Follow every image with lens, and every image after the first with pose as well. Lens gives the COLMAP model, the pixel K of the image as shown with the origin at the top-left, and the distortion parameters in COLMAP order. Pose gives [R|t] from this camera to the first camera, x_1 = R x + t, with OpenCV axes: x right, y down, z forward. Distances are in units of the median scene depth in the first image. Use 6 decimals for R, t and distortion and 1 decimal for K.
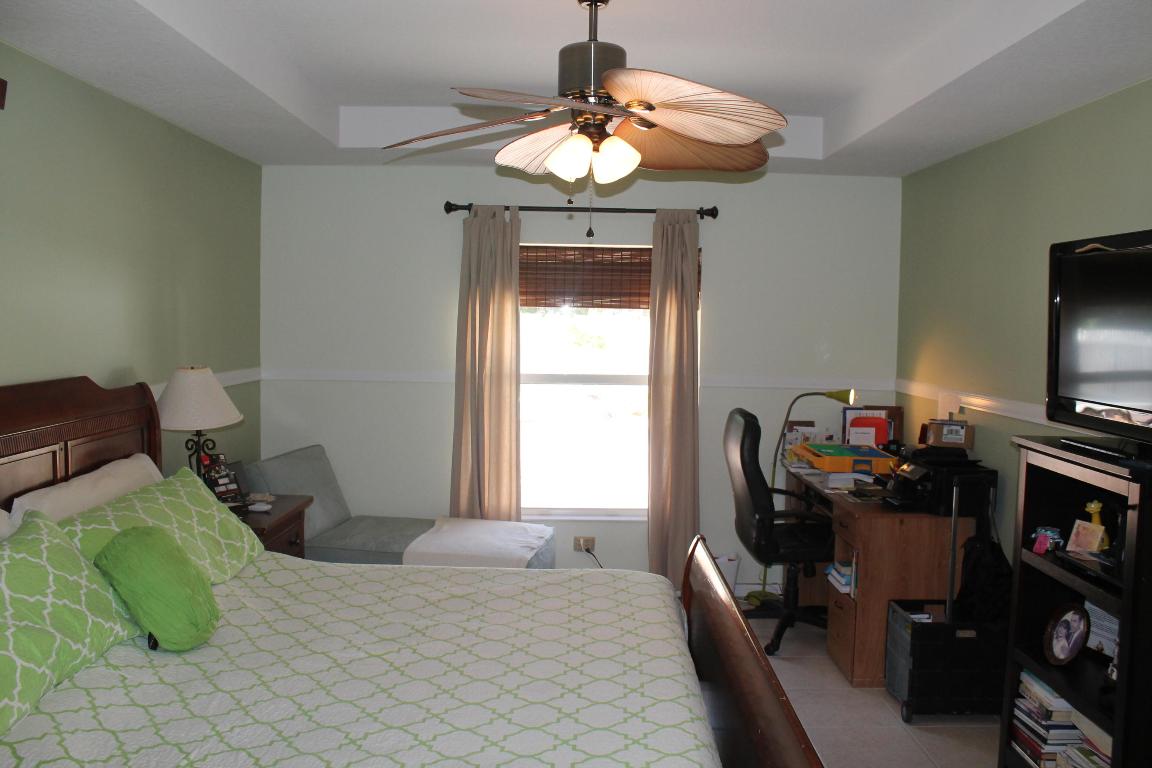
lens RADIAL K [[991.9, 0, 596.7], [0, 991.9, 384.8], [0, 0, 1]] dist [-0.180979, 0.223686]
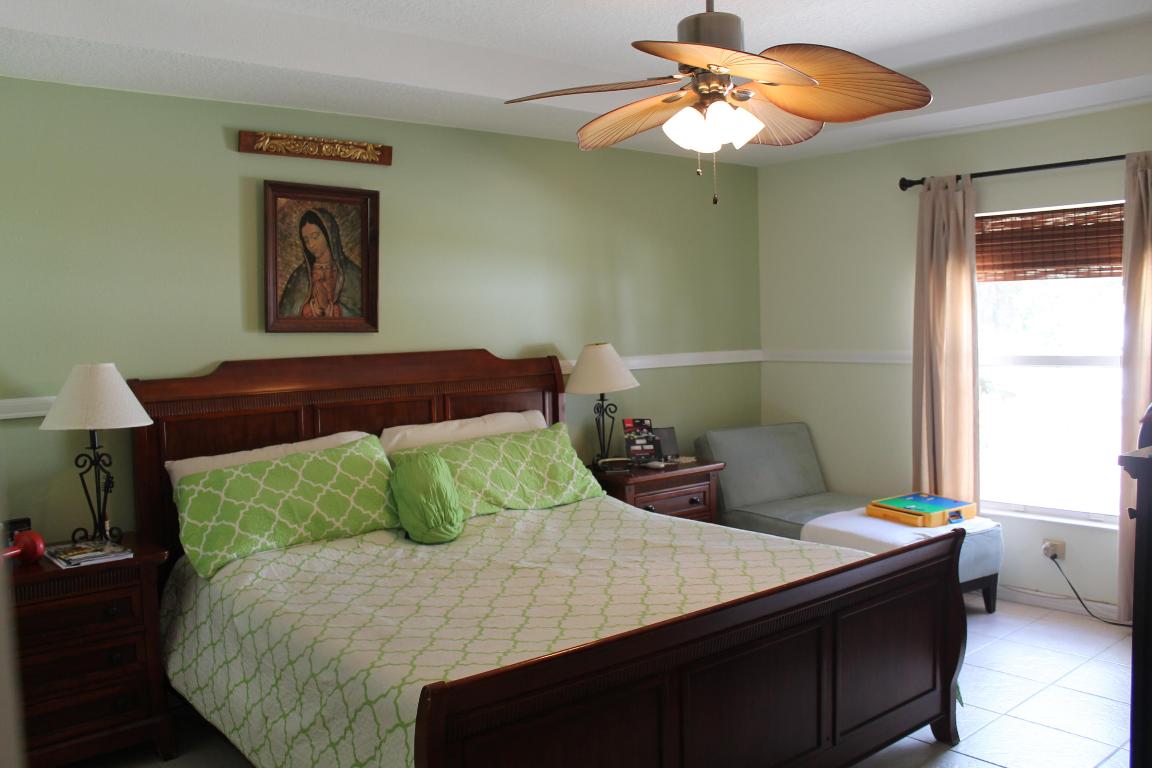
lens RADIAL K [[999.9, 0, 576.0], [0, 999.9, 384.0], [0, 0, 1]] dist [-0.153616, 0.182674]
pose [[0.642506, 0.016249, -0.766108, 0.389264], [-0.020609, 0.999780, 0.003921, 0.020804], [0.766003, 0.013270, 0.642700, 0.126831]]
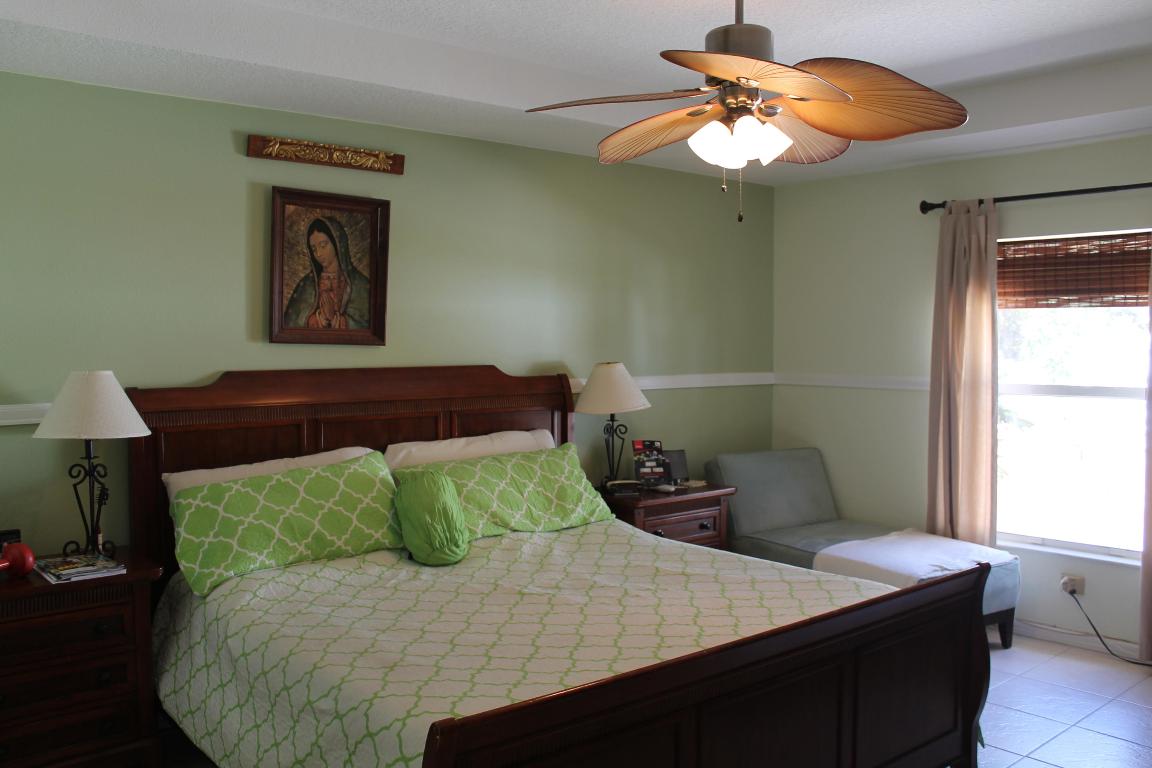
lens RADIAL K [[999.9, 0, 576.0], [0, 999.9, 384.0], [0, 0, 1]] dist [-0.153616, 0.182674]
pose [[0.643820, 0.018306, -0.764958, 0.364158], [-0.044565, 0.998914, -0.013602, 0.019567], [0.763878, 0.042848, 0.643936, 0.133025]]
